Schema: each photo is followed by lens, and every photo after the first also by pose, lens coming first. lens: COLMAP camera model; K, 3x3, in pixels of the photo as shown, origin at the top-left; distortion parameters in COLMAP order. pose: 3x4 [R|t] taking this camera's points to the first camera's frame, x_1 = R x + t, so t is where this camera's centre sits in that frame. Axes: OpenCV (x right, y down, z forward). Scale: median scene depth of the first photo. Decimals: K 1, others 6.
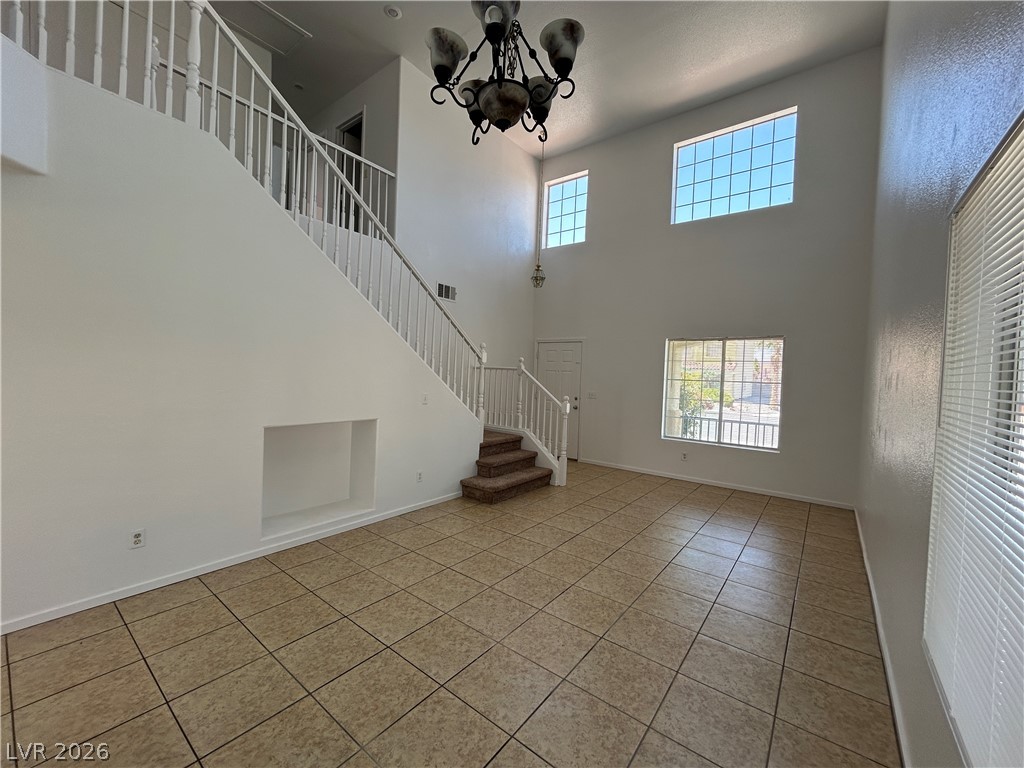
lens RADIAL K [[412.3, 0, 511.9], [0, 412.3, 382.8], [0, 0, 1]] dist [0.000692, 0.000185]
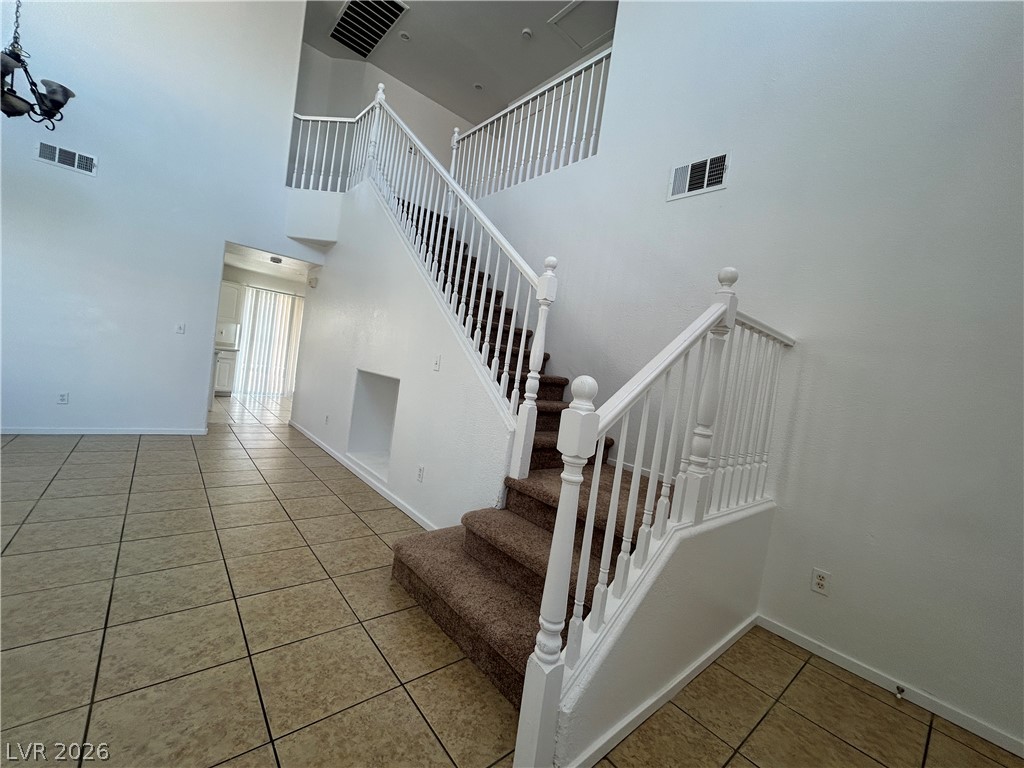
lens RADIAL K [[412.3, 0, 511.9], [0, 412.3, 382.8], [0, 0, 1]] dist [0.000692, 0.000185]
pose [[-0.196701, -0.036877, -0.979770, 0.454741], [-0.163504, 0.986533, -0.004306, 0.056370], [0.966734, 0.159349, -0.200082, 1.322593]]
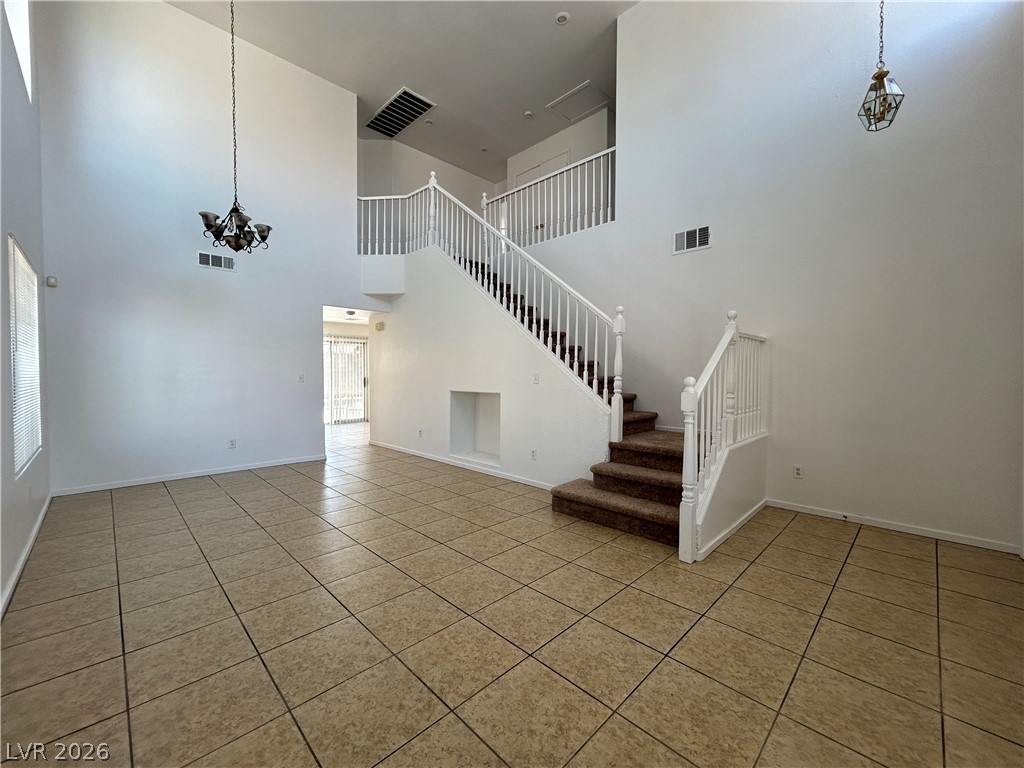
lens RADIAL K [[412.0, 0, 512.0], [0, 412.0, 384.0], [0, 0, 1]] dist [-0.001090, -0.000011]
pose [[-0.133274, -0.013478, -0.990988, 0.839766], [-0.027477, 0.999573, -0.009899, 0.066891], [0.990698, 0.025910, -0.133588, 1.128789]]
